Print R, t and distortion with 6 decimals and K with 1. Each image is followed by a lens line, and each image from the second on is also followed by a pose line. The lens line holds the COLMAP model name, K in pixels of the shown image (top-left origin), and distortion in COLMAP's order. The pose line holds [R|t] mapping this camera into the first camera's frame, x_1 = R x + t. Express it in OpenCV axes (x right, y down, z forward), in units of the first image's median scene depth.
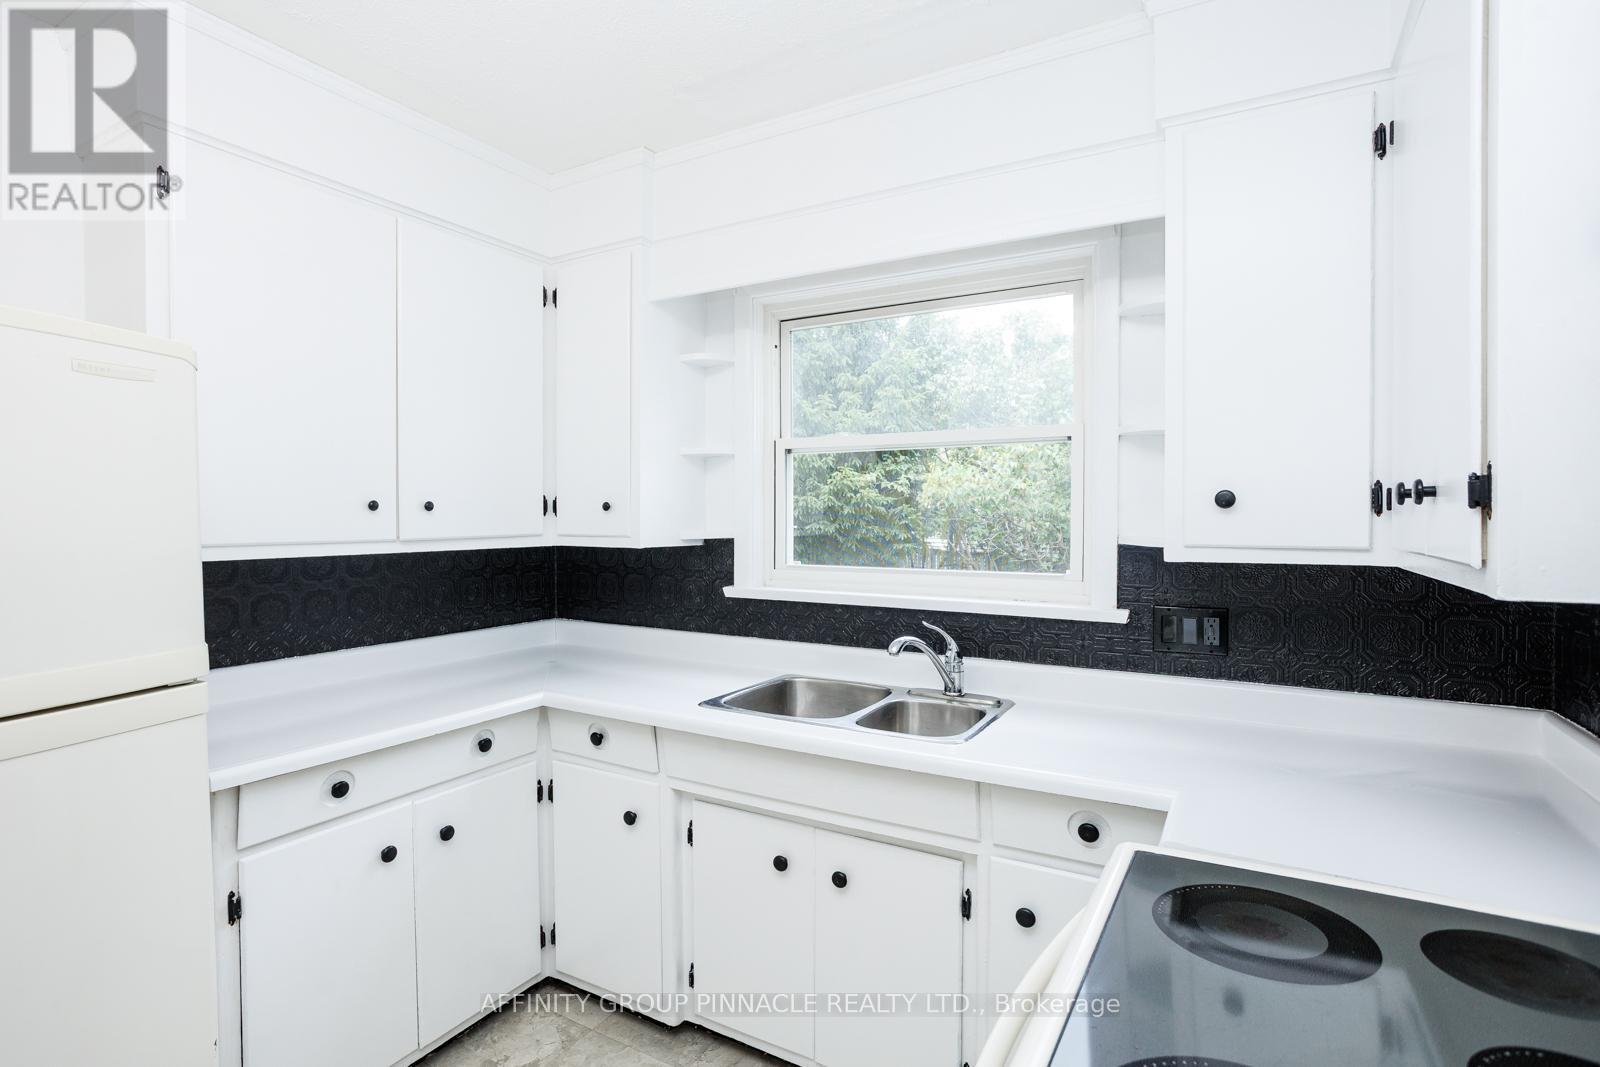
lens RADIAL K [[845.3, 0, 730.3], [0, 845.3, 542.3], [0, 0, 1]] dist [-0.056779, 0.031552]
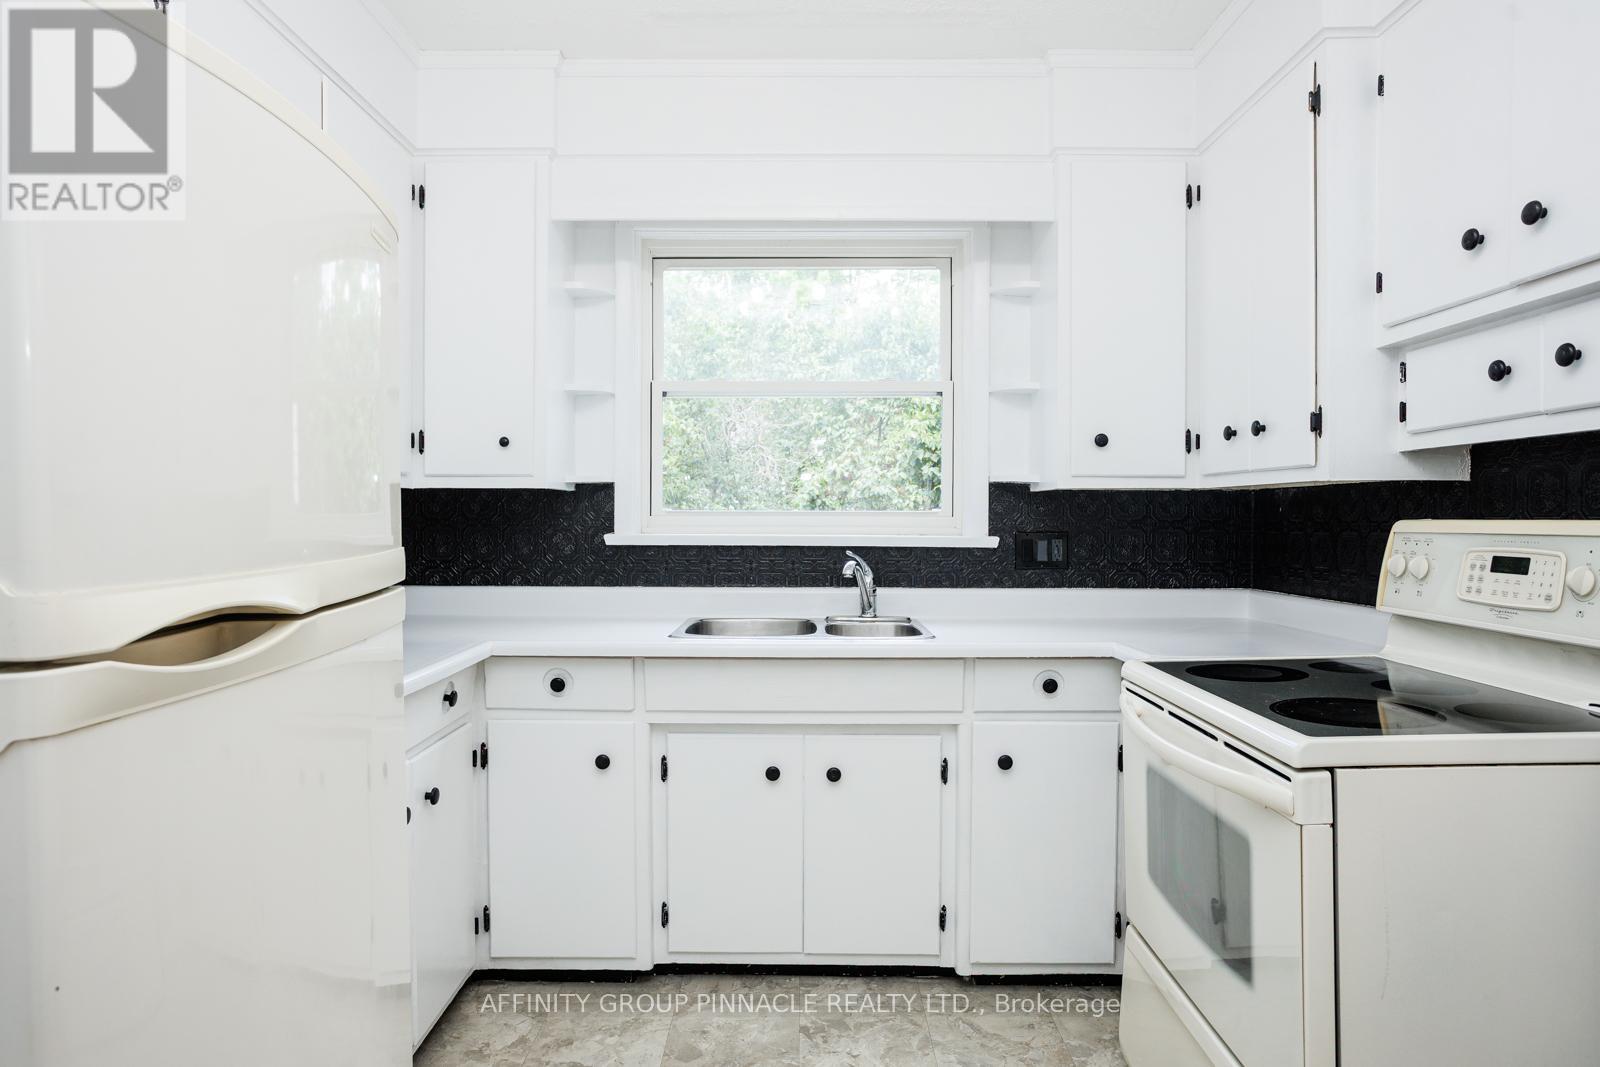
lens RADIAL K [[1004.6, 0, 881.8], [0, 1004.6, 542.2], [0, 0, 1]] dist [-0.060824, 0.058959]
pose [[0.832713, -0.021508, 0.553287, -0.428976], [0.017202, 0.999768, 0.012975, 0.061583], [-0.553438, -0.001287, 0.832889, -0.111553]]
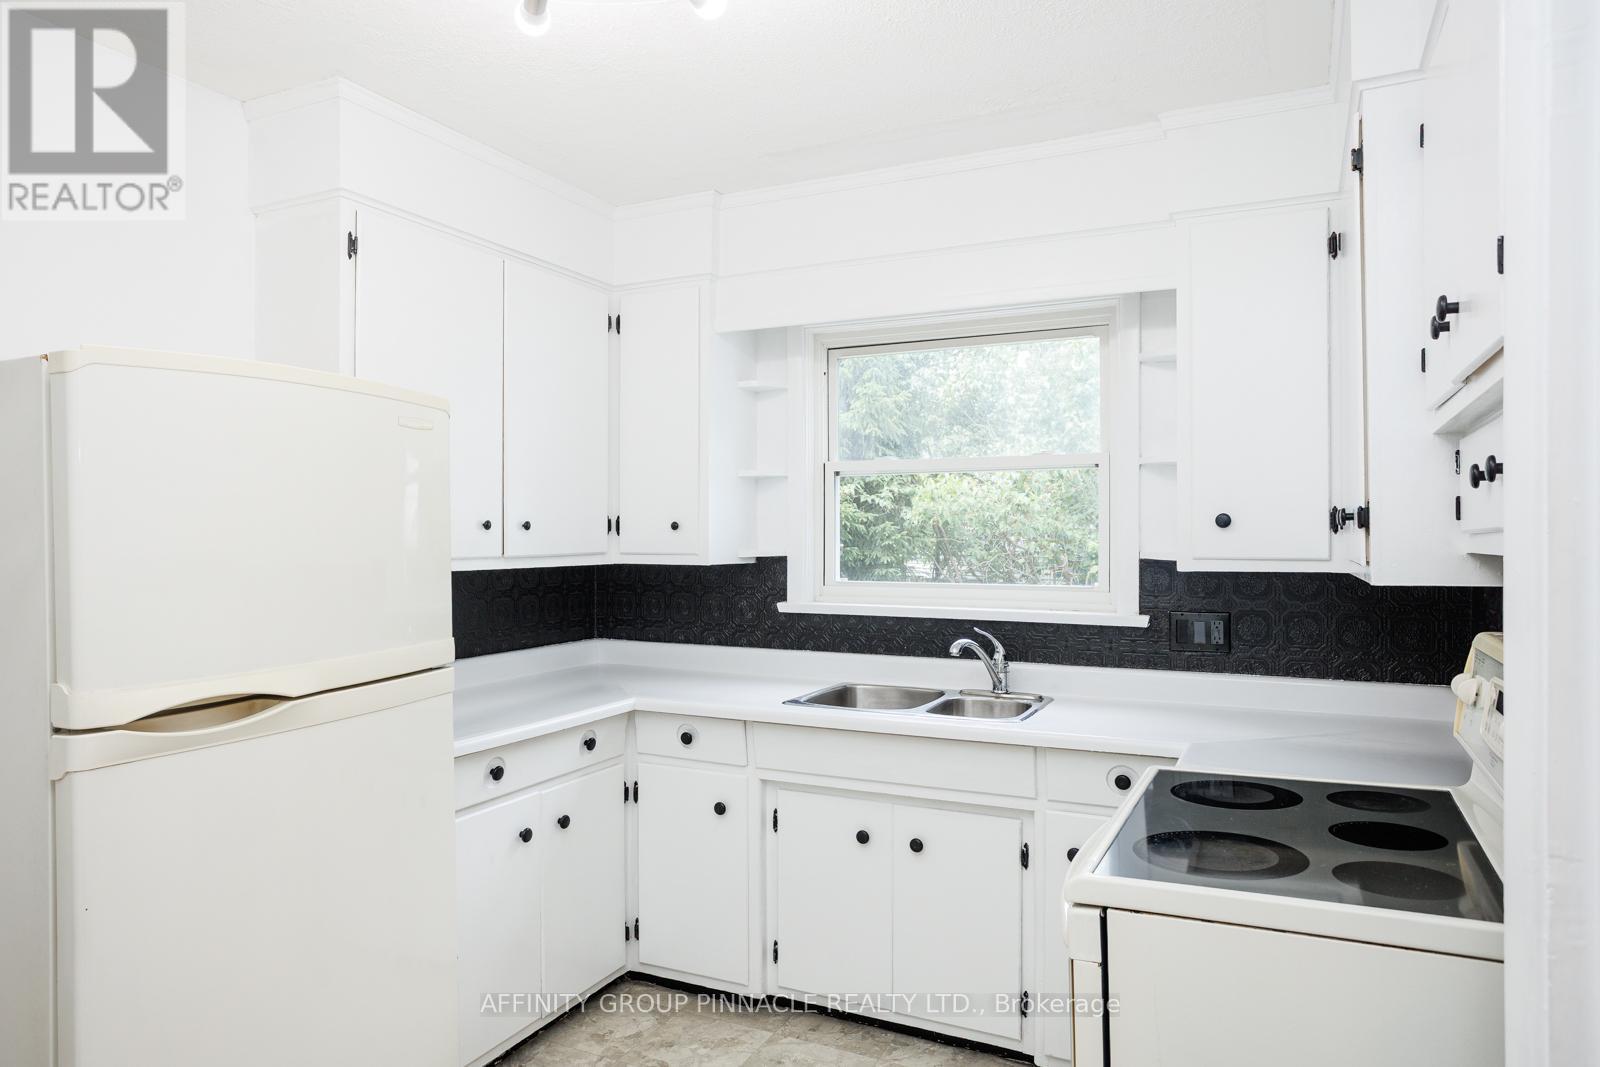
lens RADIAL K [[1042.9, 0, 797.7], [0, 1042.9, 557.2], [0, 0, 1]] dist [-0.056520, 0.067956]
pose [[0.992333, -0.003796, 0.123536, -0.166291], [0.005102, 0.999934, -0.010253, 0.011557], [-0.123489, 0.010805, 0.992287, -0.331970]]
